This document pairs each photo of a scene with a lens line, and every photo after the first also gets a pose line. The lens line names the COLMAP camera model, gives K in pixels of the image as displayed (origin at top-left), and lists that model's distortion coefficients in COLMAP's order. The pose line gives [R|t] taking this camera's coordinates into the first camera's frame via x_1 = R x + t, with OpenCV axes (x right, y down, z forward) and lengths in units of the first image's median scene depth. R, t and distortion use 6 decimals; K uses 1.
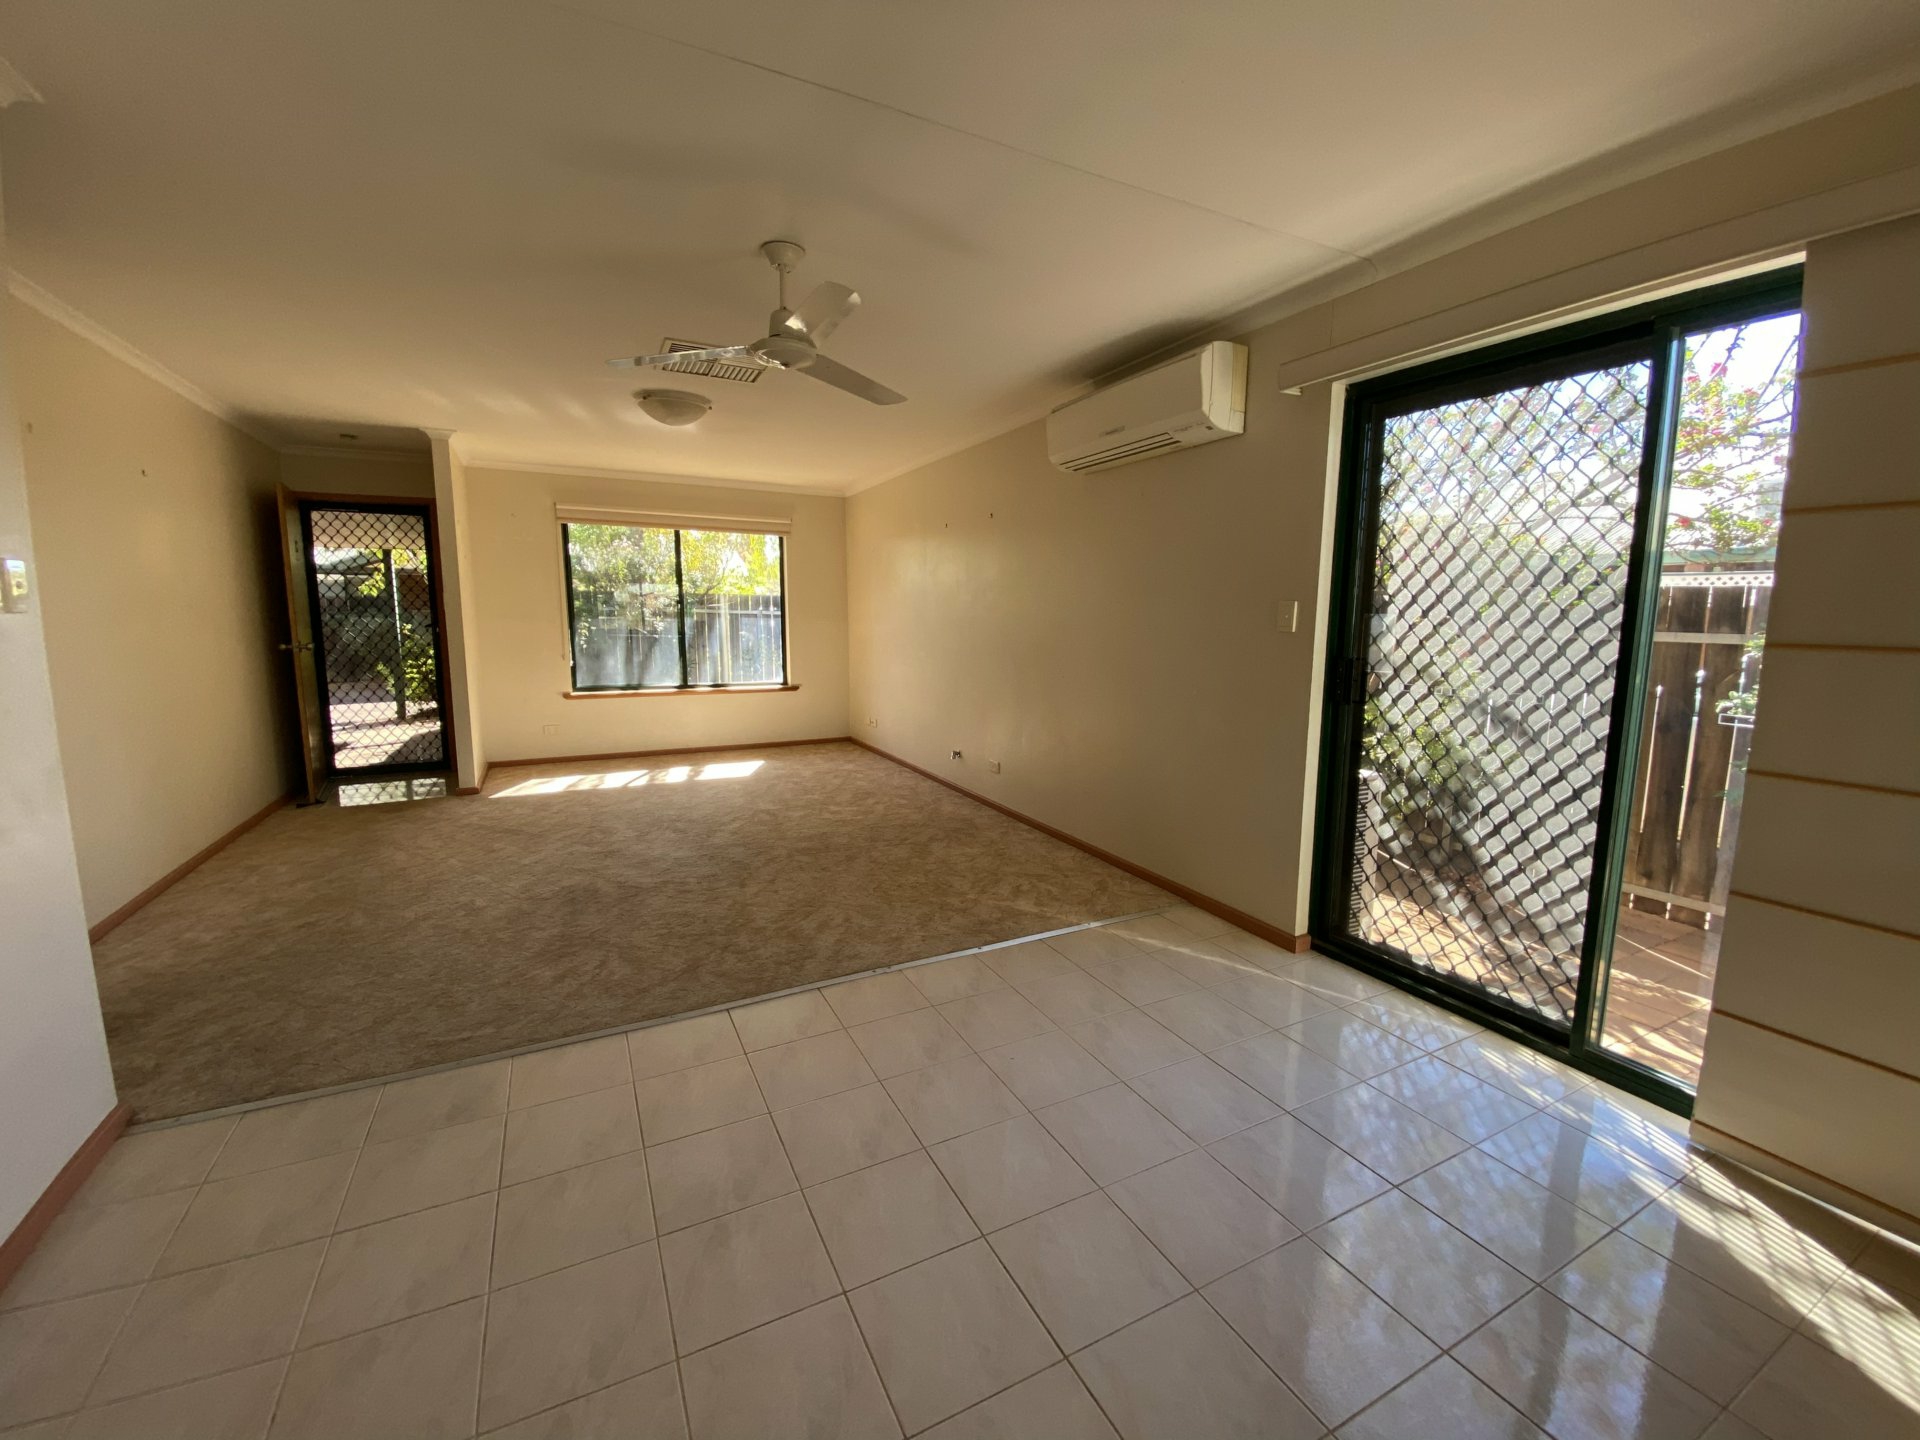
lens RADIAL K [[781.5, 0, 967.9], [0, 781.5, 718.6], [0, 0, 1]] dist [0.047909, -0.032738]
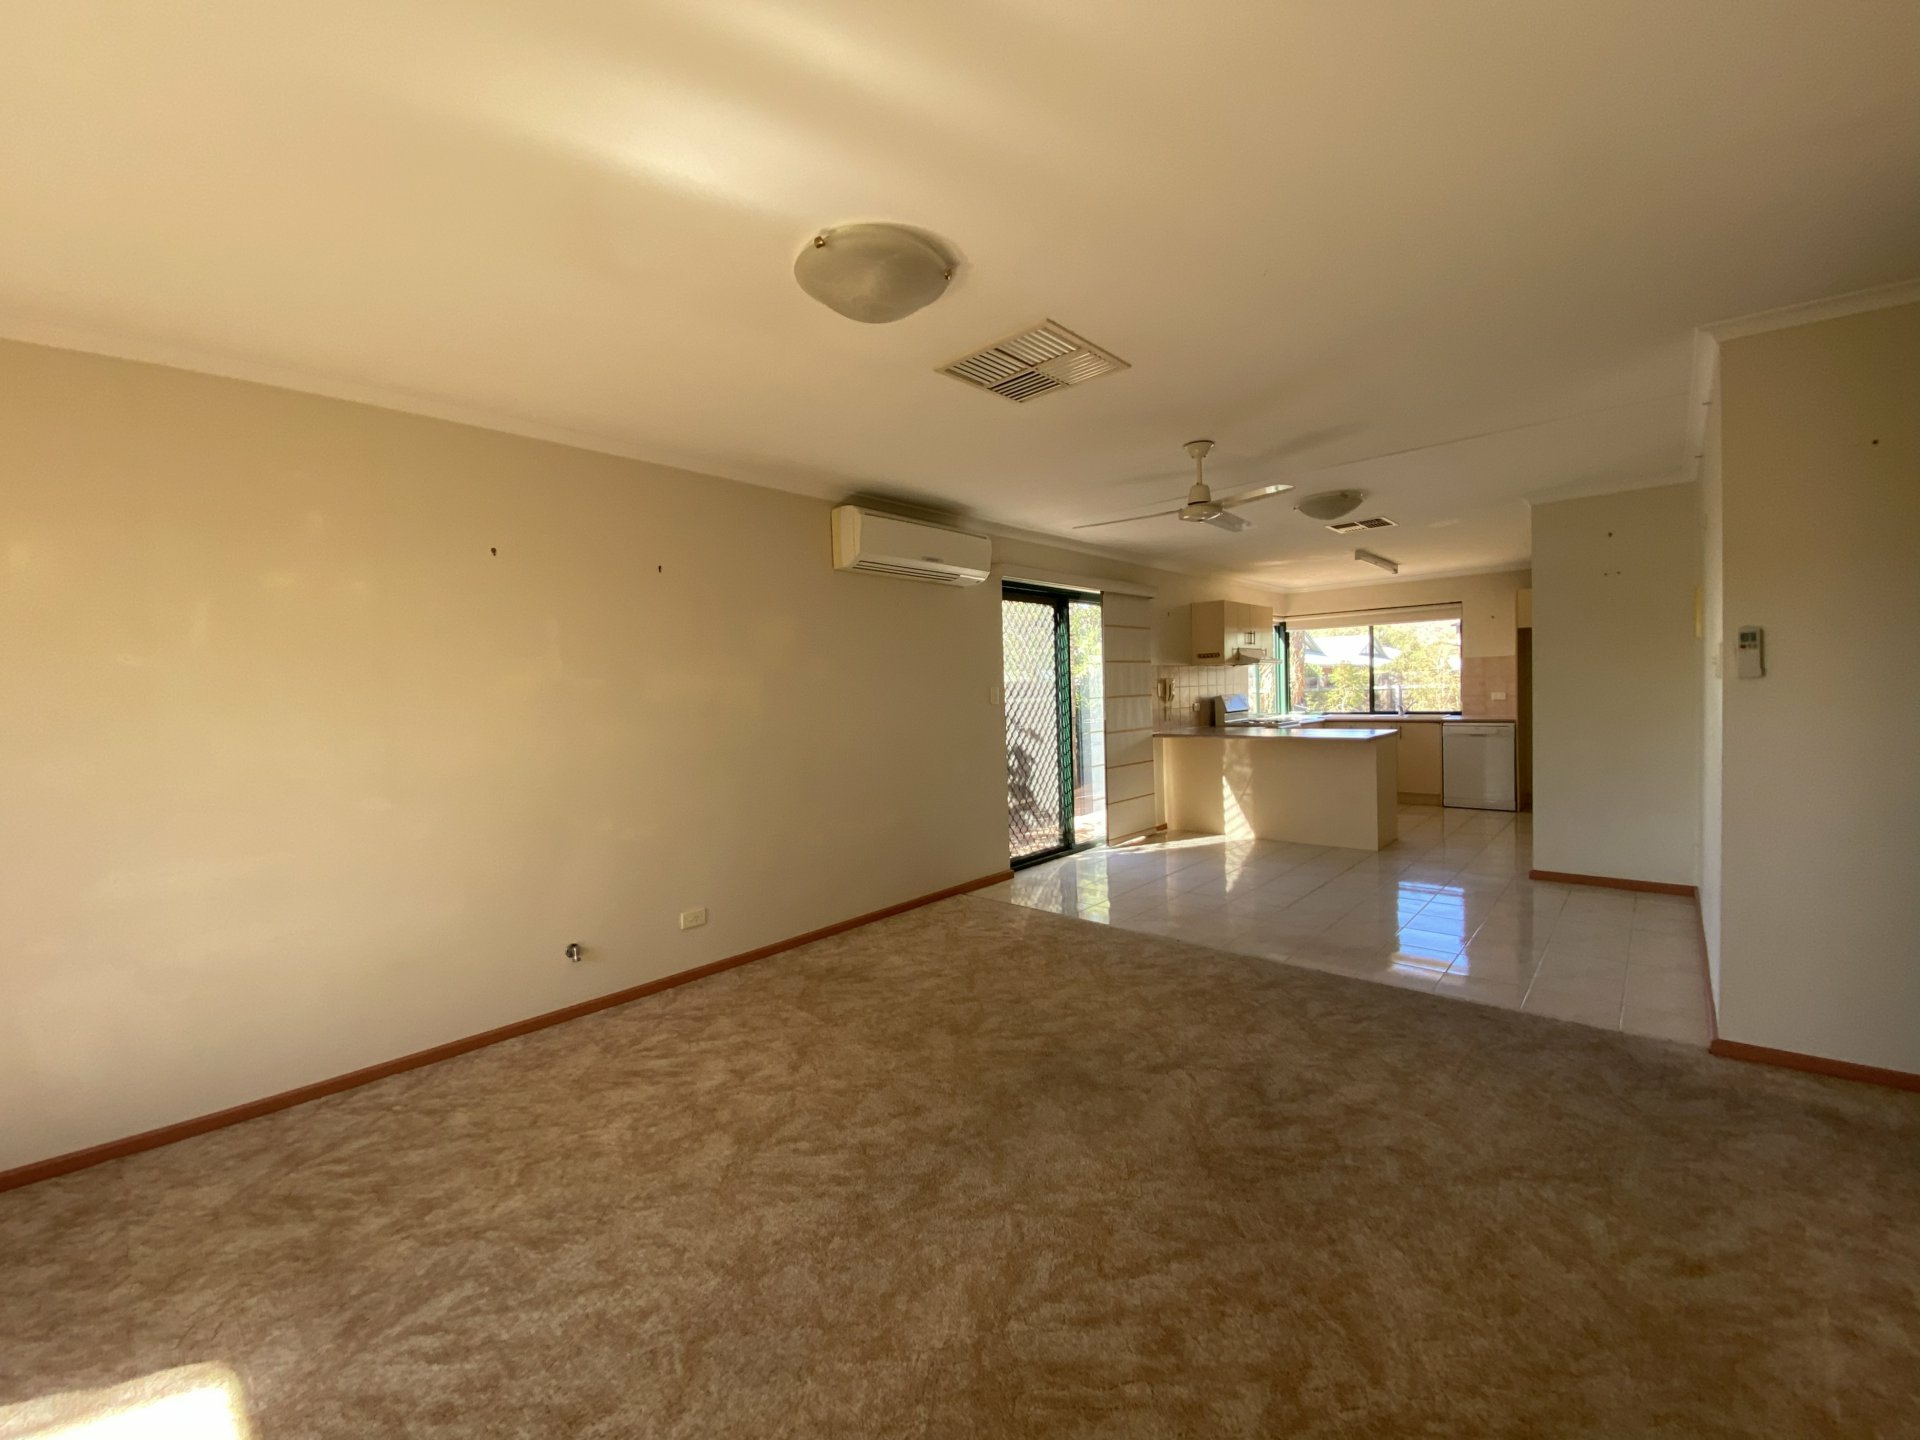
lens RADIAL K [[770.0, 0, 960.0], [0, 770.0, 720.0], [0, 0, 1]] dist [0.000562, -0.015660]
pose [[-0.356401, -0.031919, 0.933788, -0.880587], [0.154378, 0.983668, 0.092546, -0.181684], [-0.921491, 0.177140, -0.345653, 1.230923]]
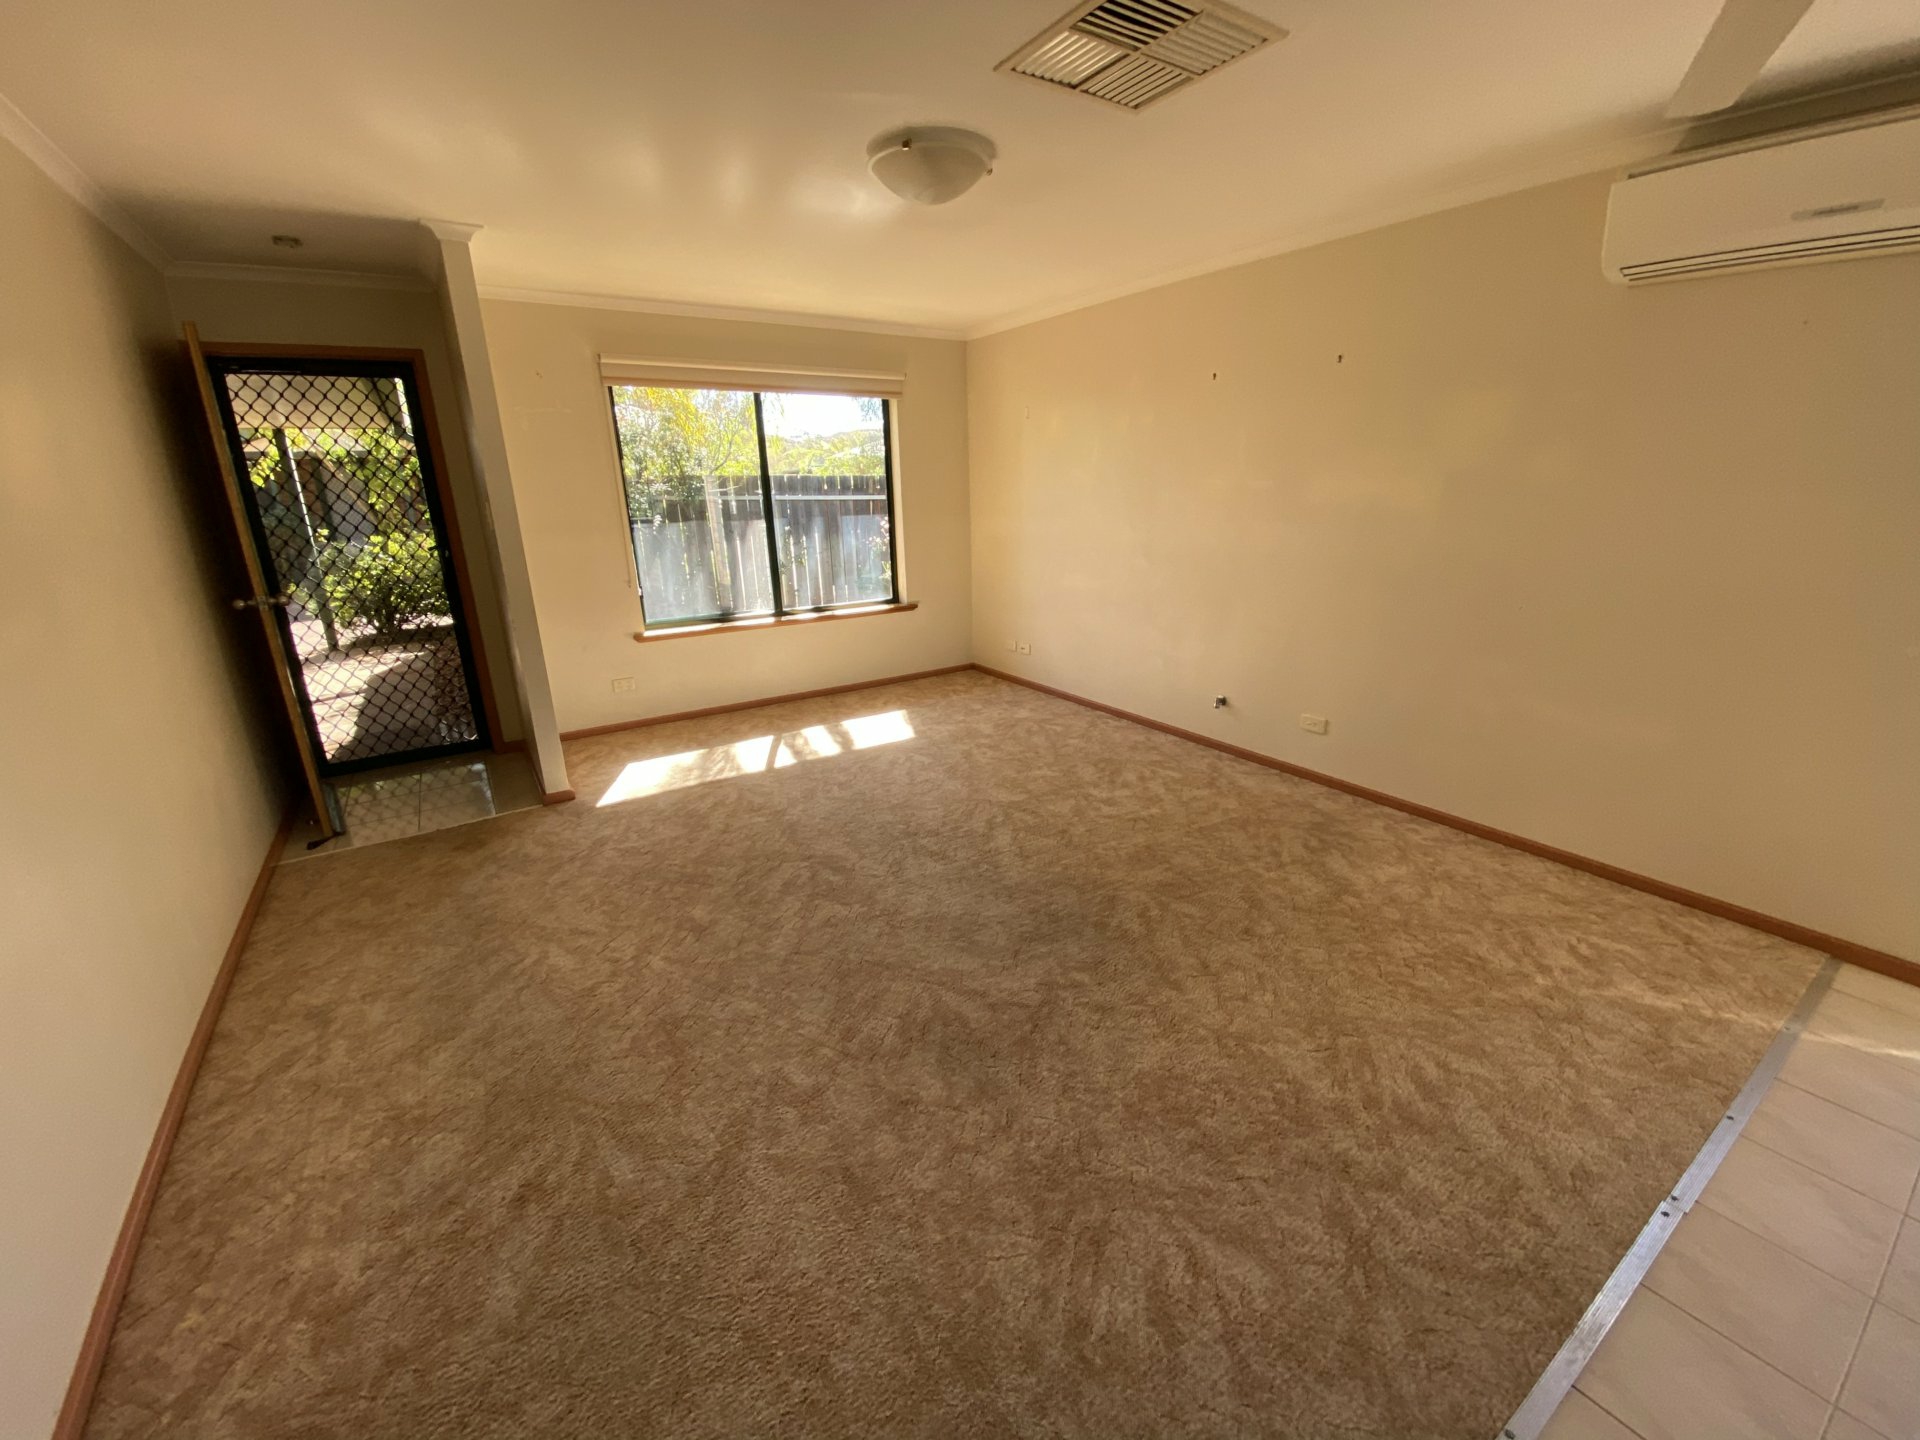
lens RADIAL K [[781.5, 0, 967.9], [0, 781.5, 718.6], [0, 0, 1]] dist [0.047909, -0.032738]
pose [[0.992745, -0.060450, 0.103937, -0.455800], [0.042393, 0.984892, 0.167903, -0.102580], [-0.112516, -0.162279, 0.980309, 0.386391]]
